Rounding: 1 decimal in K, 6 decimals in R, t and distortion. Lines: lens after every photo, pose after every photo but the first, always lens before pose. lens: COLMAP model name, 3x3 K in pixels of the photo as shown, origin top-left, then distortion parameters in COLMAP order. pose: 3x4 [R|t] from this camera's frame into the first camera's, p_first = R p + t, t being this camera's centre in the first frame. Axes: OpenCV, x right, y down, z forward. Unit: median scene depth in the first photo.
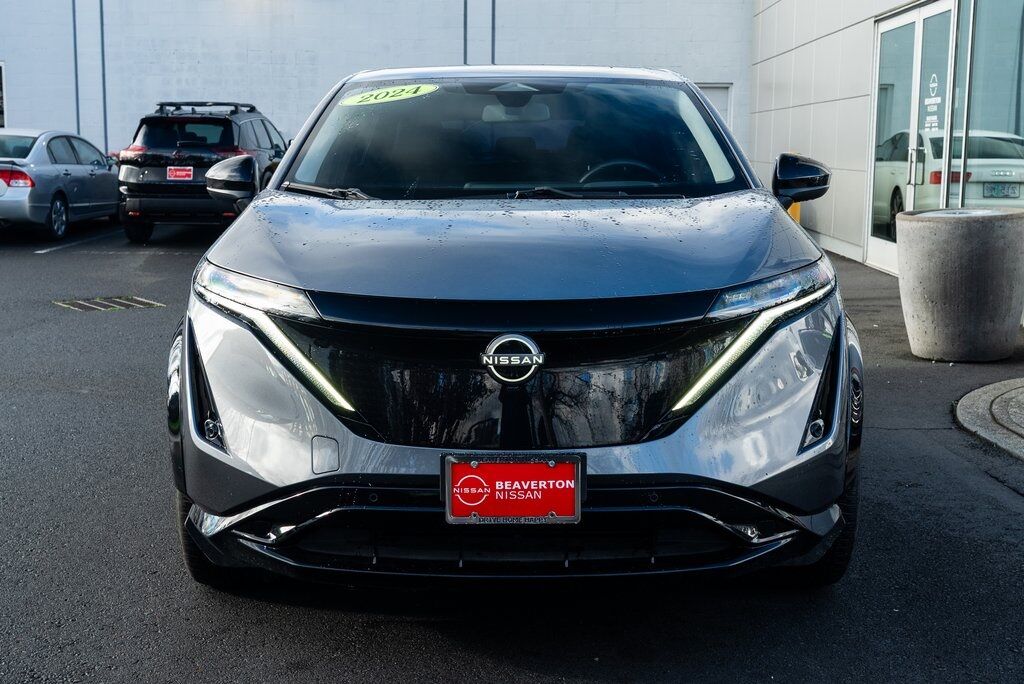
lens RADIAL K [[1363.3, 0, 512.0], [0, 1363.3, 337.7], [0, 0, 1]] dist [0.015464, 0.000000]
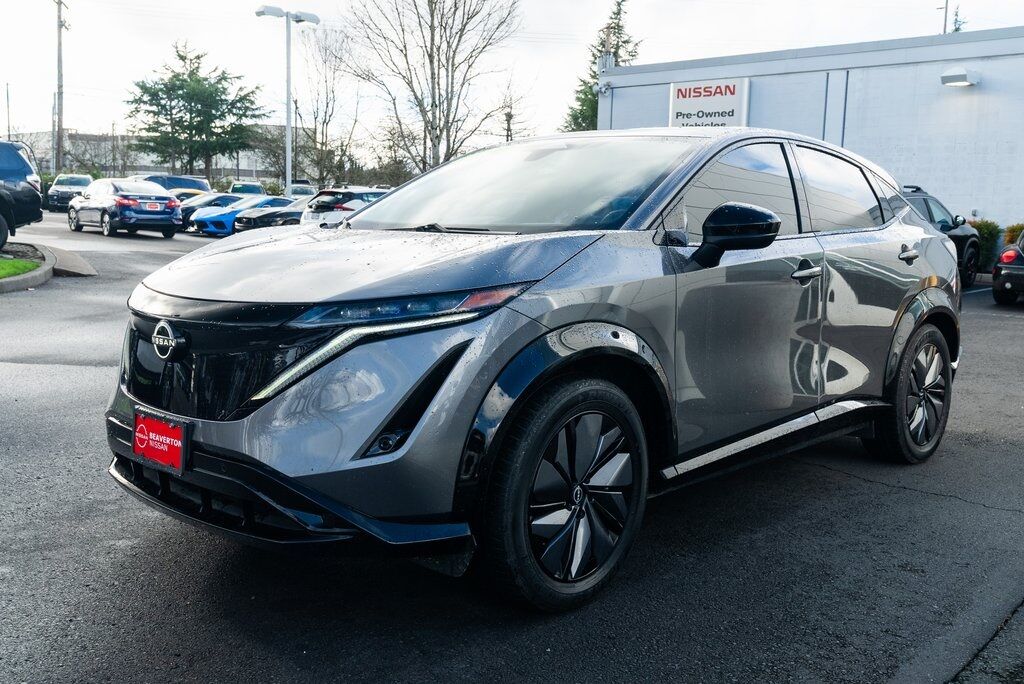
lens RADIAL K [[997.7, 0, 511.6], [0, 997.7, 347.7], [0, 0, 1]] dist [-0.014460, 0.000000]
pose [[0.717971, 0.102572, -0.688474, 0.594016], [-0.115633, 0.992916, 0.027342, -0.028041], [0.686401, 0.059980, 0.724745, 0.359936]]
